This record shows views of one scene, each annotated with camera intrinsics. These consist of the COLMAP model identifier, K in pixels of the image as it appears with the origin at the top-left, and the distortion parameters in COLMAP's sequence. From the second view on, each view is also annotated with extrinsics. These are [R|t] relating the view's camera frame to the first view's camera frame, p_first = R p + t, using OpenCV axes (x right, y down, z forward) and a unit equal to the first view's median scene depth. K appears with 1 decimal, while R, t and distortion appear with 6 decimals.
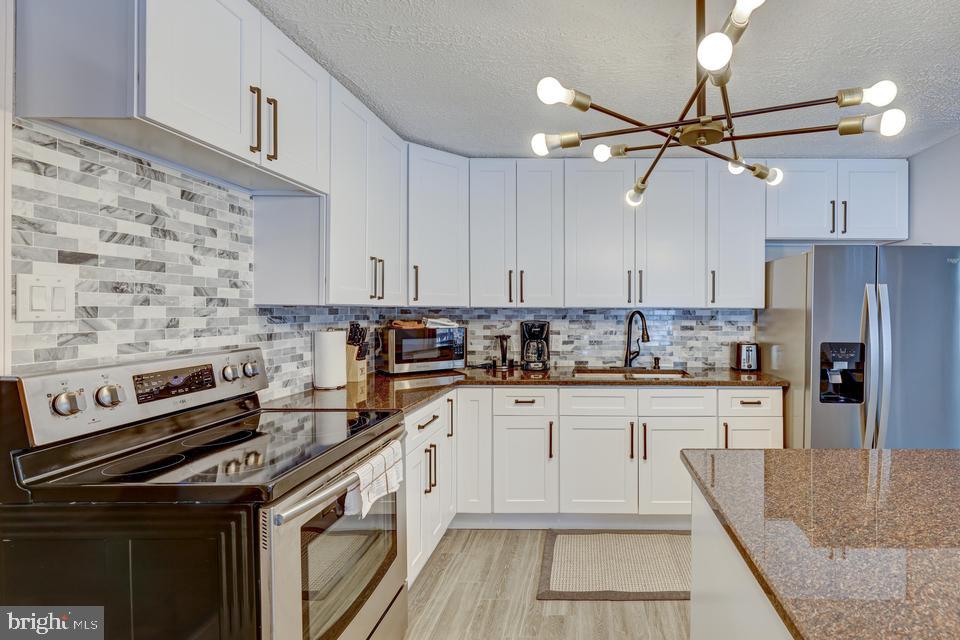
lens RADIAL K [[409.3, 0, 475.5], [0, 409.3, 314.1], [0, 0, 1]] dist [-0.001356, -0.000146]
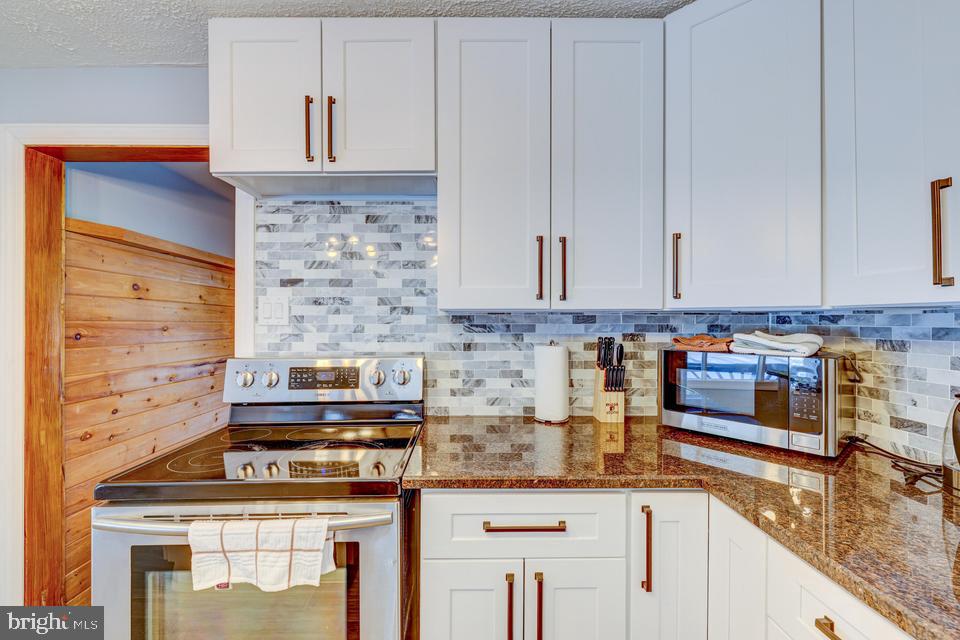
lens RADIAL K [[382.0, 0, 474.6], [0, 382.0, 319.5], [0, 0, 1]] dist [-0.002761, -0.000265]
pose [[0.283649, -0.001063, -0.958927, 0.419634], [-0.006955, 0.999971, -0.003165, -0.003910], [0.958903, 0.007567, 0.283634, 0.985140]]
